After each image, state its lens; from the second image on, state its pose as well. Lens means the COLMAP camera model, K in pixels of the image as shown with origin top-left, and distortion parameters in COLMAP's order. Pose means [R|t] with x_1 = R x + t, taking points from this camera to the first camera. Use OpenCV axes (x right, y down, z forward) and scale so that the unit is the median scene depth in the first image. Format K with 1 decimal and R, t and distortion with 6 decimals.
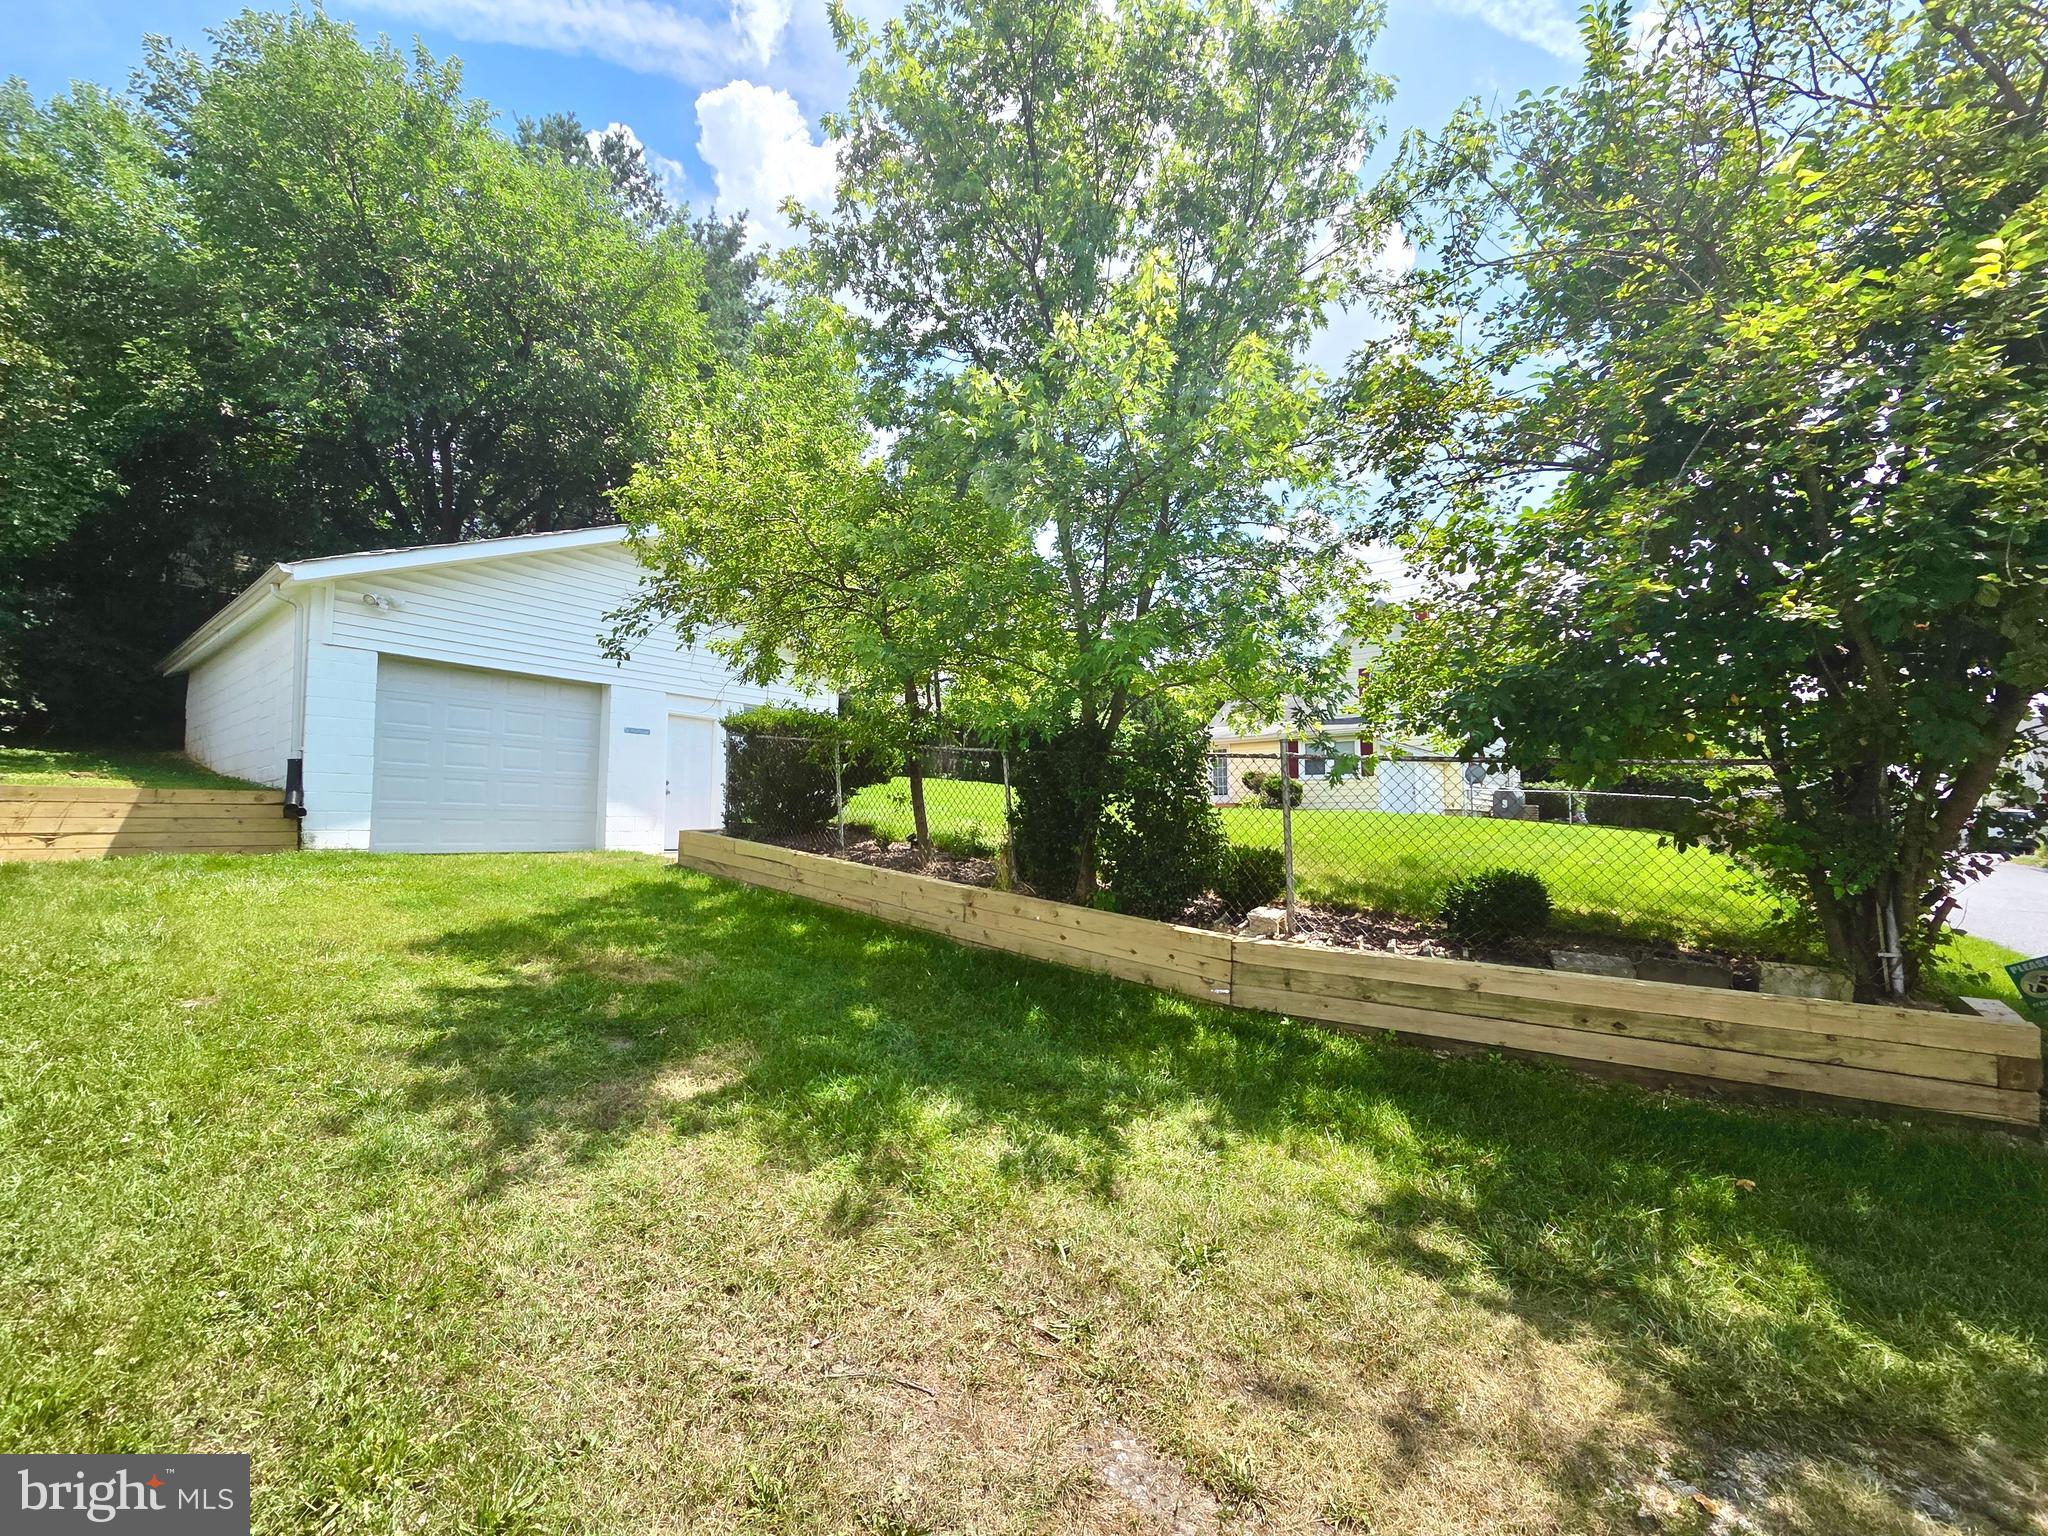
lens RADIAL K [[837.2, 0, 1015.8], [0, 837.2, 765.2], [0, 0, 1]] dist [0.003218, -0.002492]
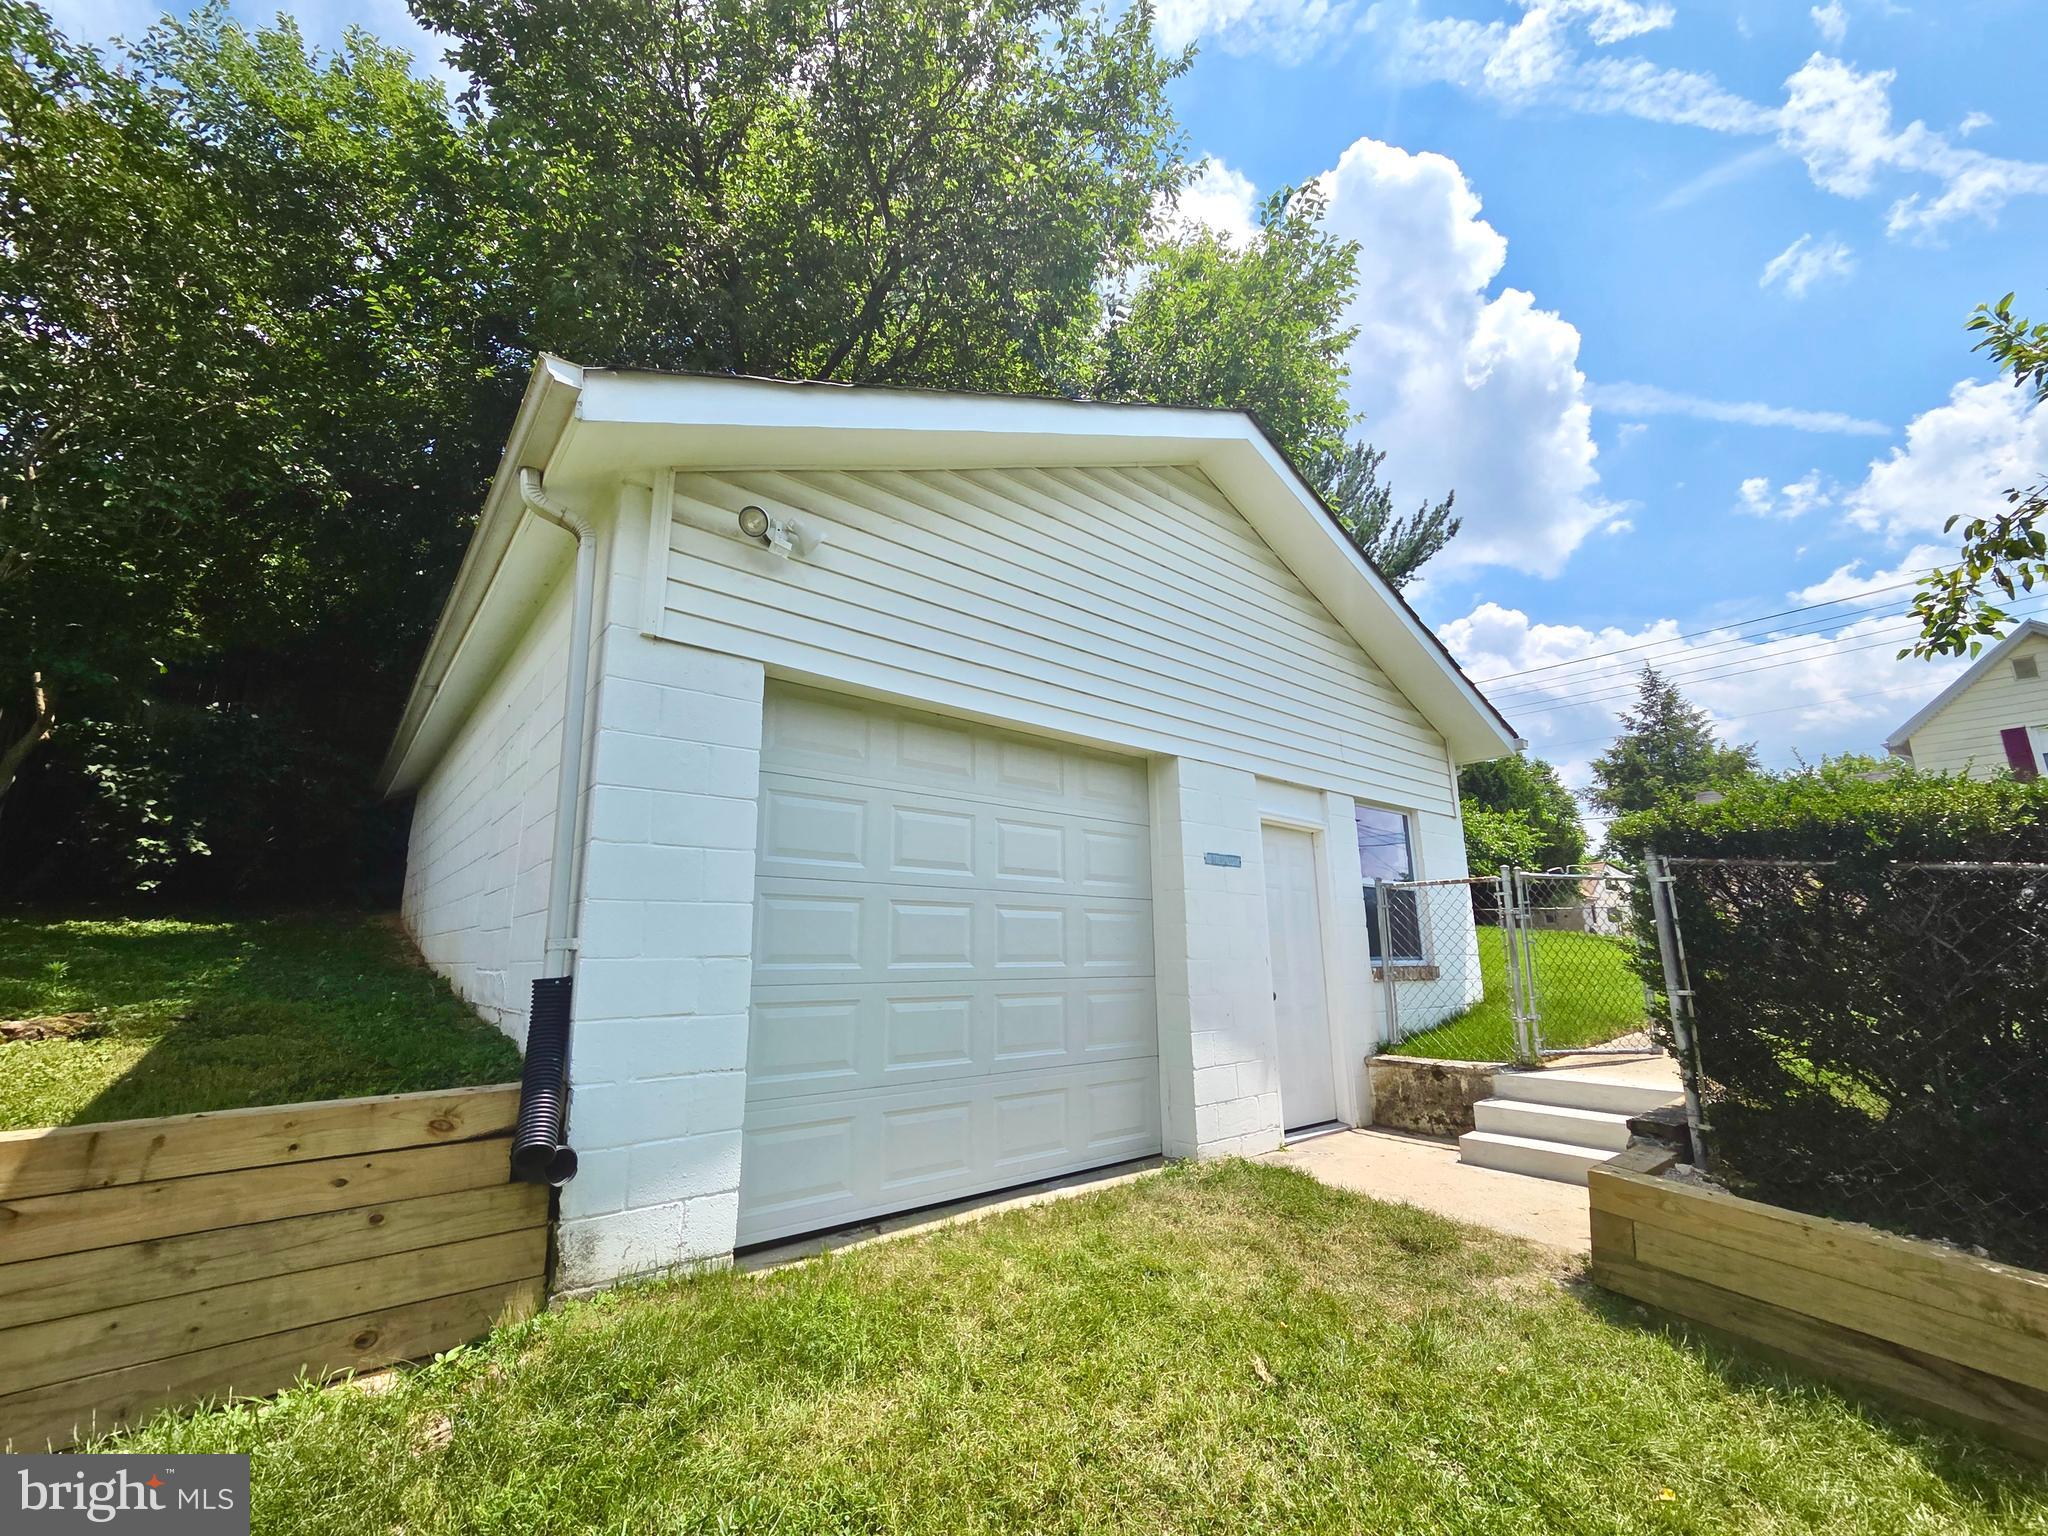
lens RADIAL K [[837.2, 0, 1016.6], [0, 837.2, 761.8], [0, 0, 1]] dist [0.003218, -0.002492]
pose [[0.977028, -0.054149, -0.206119, -0.574089], [0.023611, 0.988731, -0.147829, -0.035876], [0.211801, 0.139566, 0.967296, 0.666768]]
